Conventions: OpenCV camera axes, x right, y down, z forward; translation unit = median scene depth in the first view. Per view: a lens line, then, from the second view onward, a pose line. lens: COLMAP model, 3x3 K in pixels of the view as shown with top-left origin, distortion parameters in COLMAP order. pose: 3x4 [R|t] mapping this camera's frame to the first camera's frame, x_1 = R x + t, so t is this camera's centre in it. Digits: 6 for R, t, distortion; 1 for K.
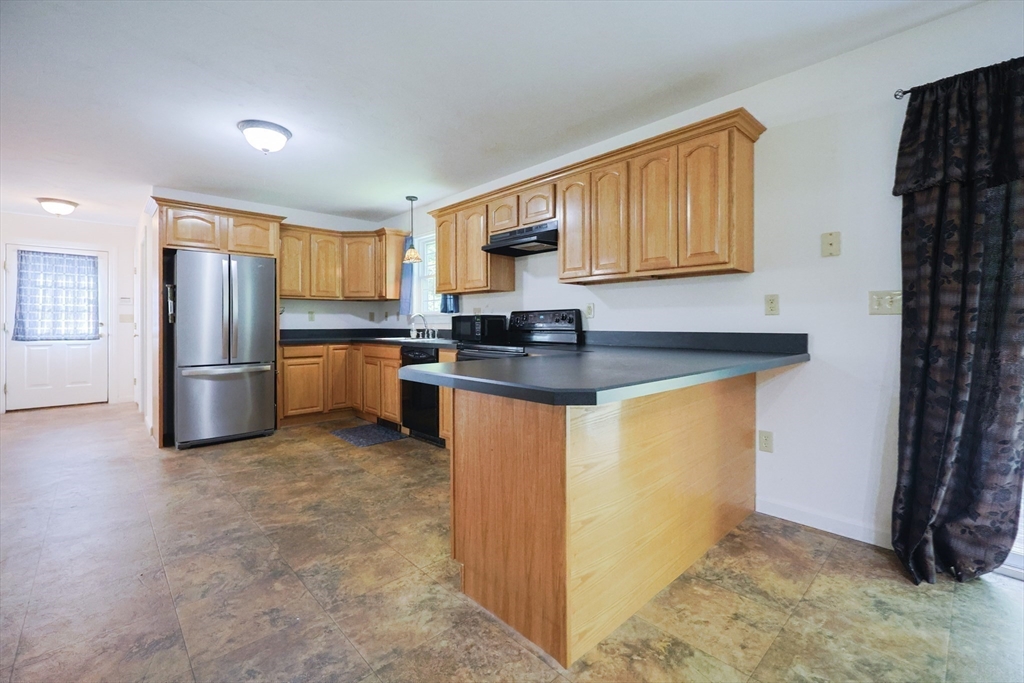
lens RADIAL K [[438.4, 0, 511.1], [0, 438.4, 323.5], [0, 0, 1]] dist [-0.003083, -0.000492]
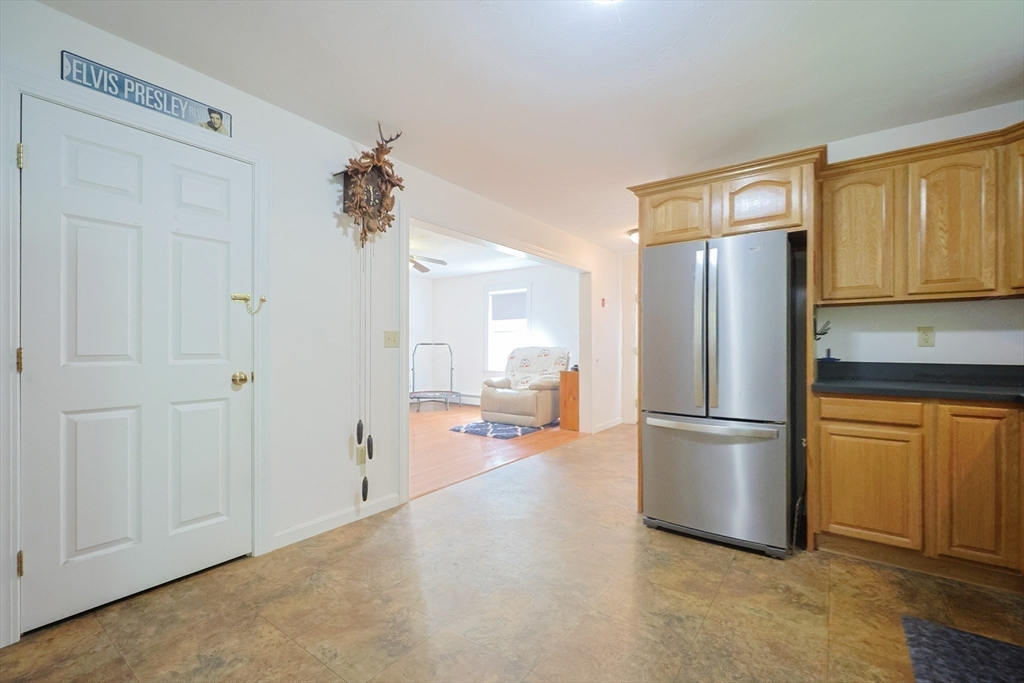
lens RADIAL K [[438.4, 0, 509.6], [0, 438.4, 343.5], [0, 0, 1]] dist [-0.003083, -0.000492]
pose [[0.171311, 0.000646, -0.985217, -0.047782], [0.000117, 1.000000, 0.000676, -0.007248], [0.985217, -0.000231, 0.171311, 0.371410]]
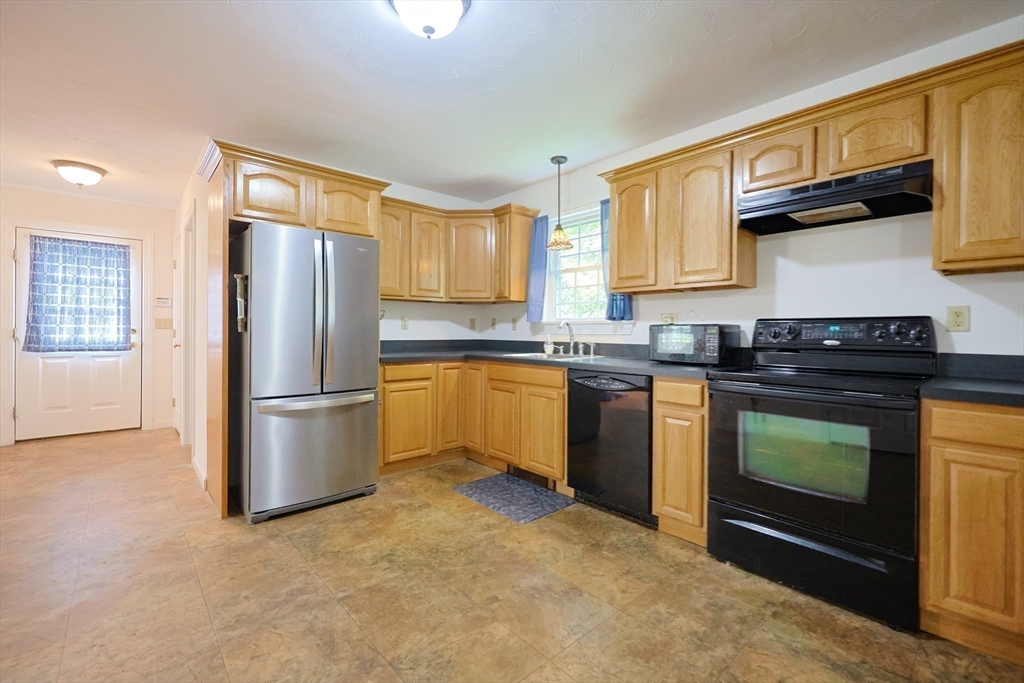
lens RADIAL K [[438.4, 0, 512.6], [0, 438.4, 332.3], [0, 0, 1]] dist [-0.003083, -0.000492]
pose [[0.999490, 0.008546, -0.030781, -0.196700], [-0.008409, 0.999954, 0.004586, -0.004506], [0.030818, -0.004324, 0.999516, 0.198639]]
